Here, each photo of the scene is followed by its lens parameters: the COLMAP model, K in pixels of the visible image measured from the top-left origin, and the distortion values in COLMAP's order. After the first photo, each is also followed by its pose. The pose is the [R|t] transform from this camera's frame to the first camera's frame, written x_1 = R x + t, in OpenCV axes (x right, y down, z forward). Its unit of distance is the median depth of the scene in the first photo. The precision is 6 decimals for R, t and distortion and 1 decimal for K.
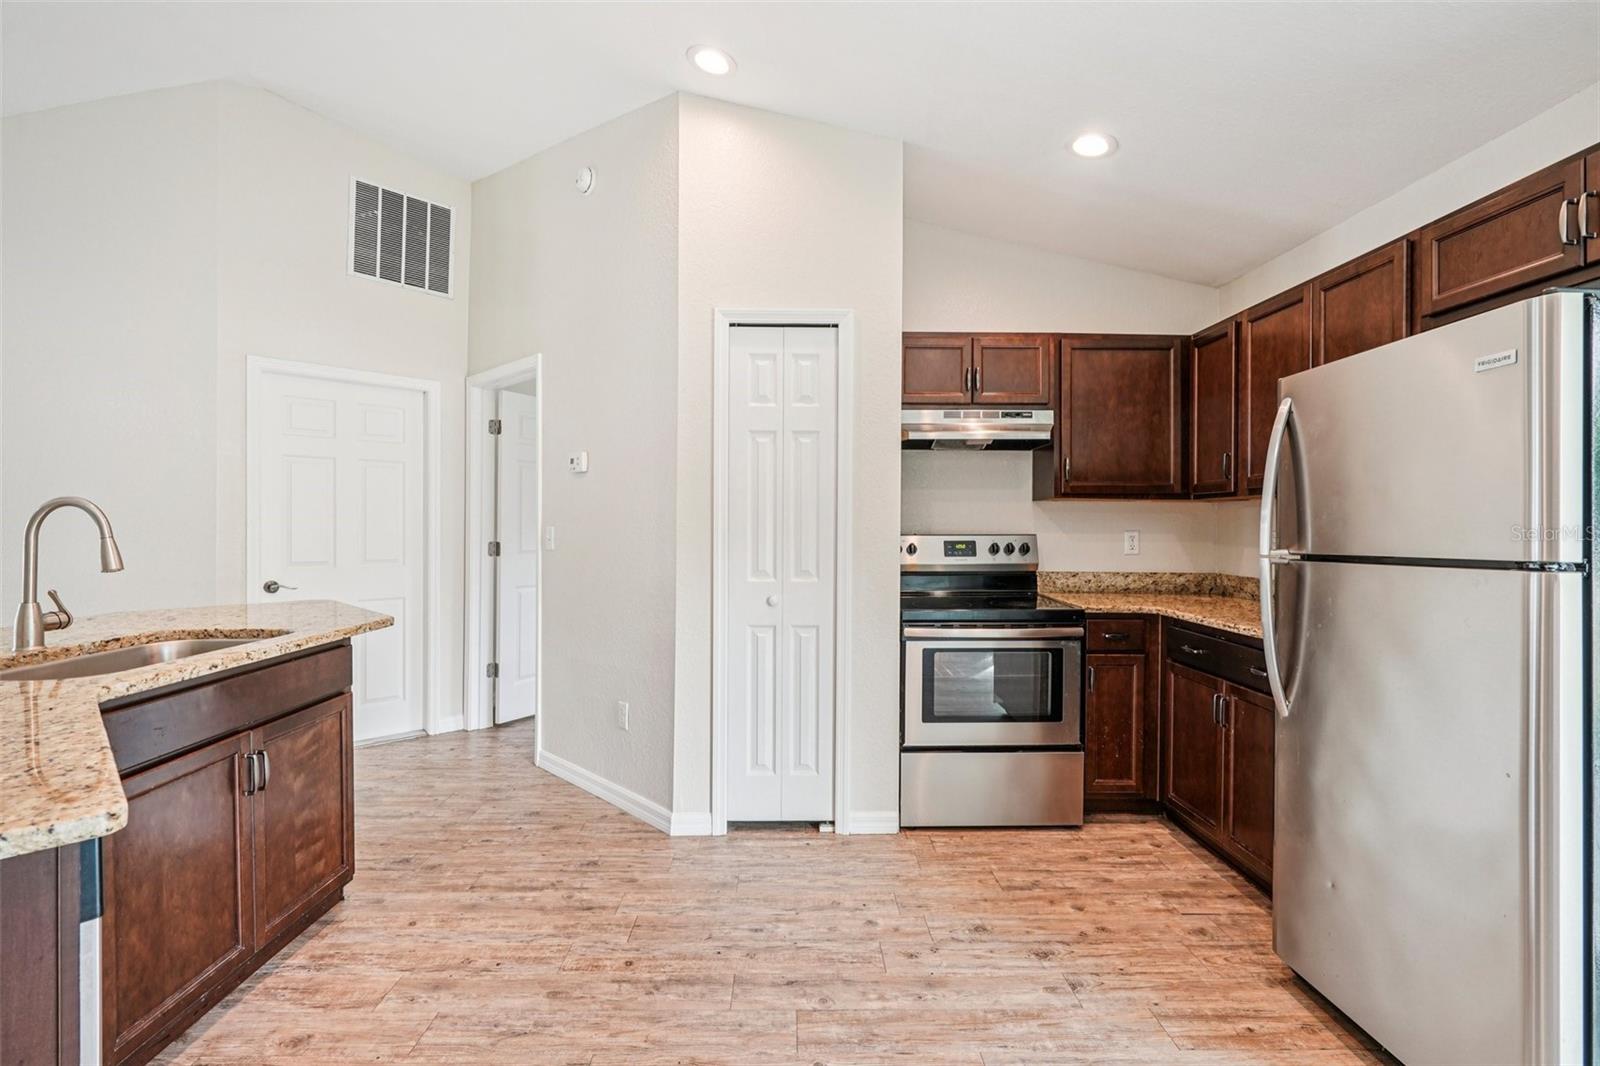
lens RADIAL K [[728.1, 0, 800.0], [0, 728.1, 533.0], [0, 0, 1]] dist [-0.003200, -0.000439]
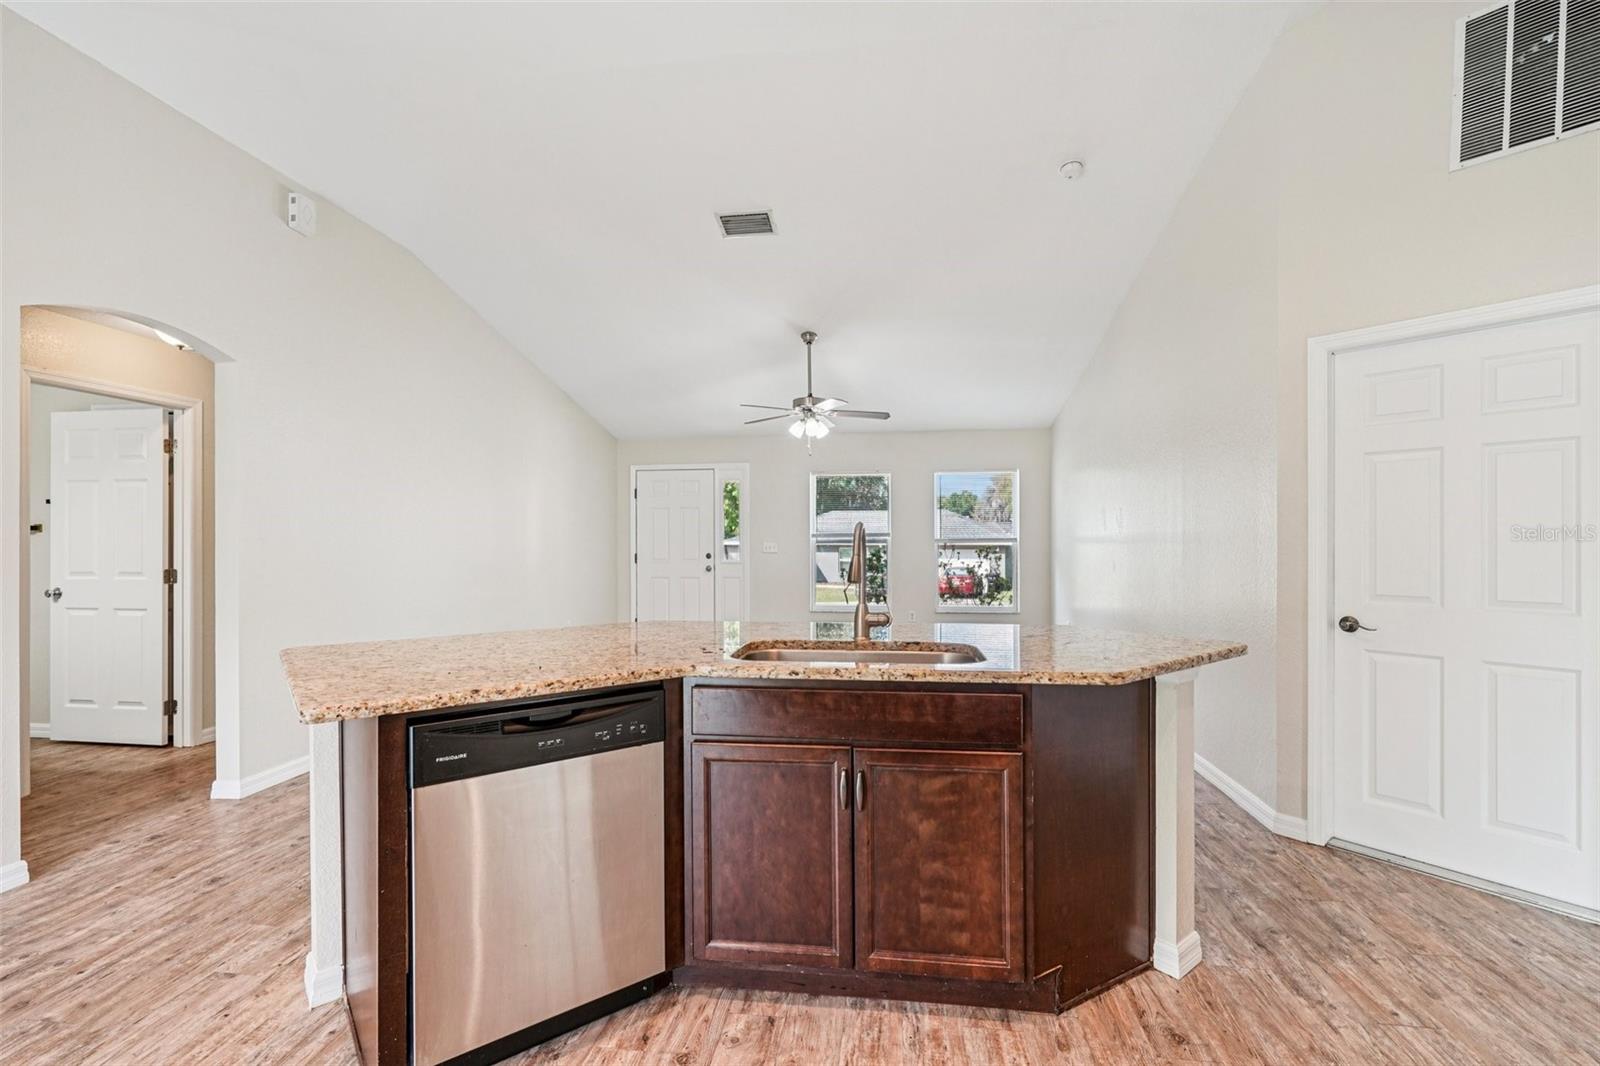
lens RADIAL K [[723.3, 0, 799.3], [0, 723.3, 537.5], [0, 0, 1]] dist [-0.003919, 0.000620]
pose [[-0.150055, -0.009653, -0.988630, 0.158987], [-0.010172, 0.999914, -0.008219, -0.007880], [0.988625, 0.008823, -0.150141, 0.655470]]
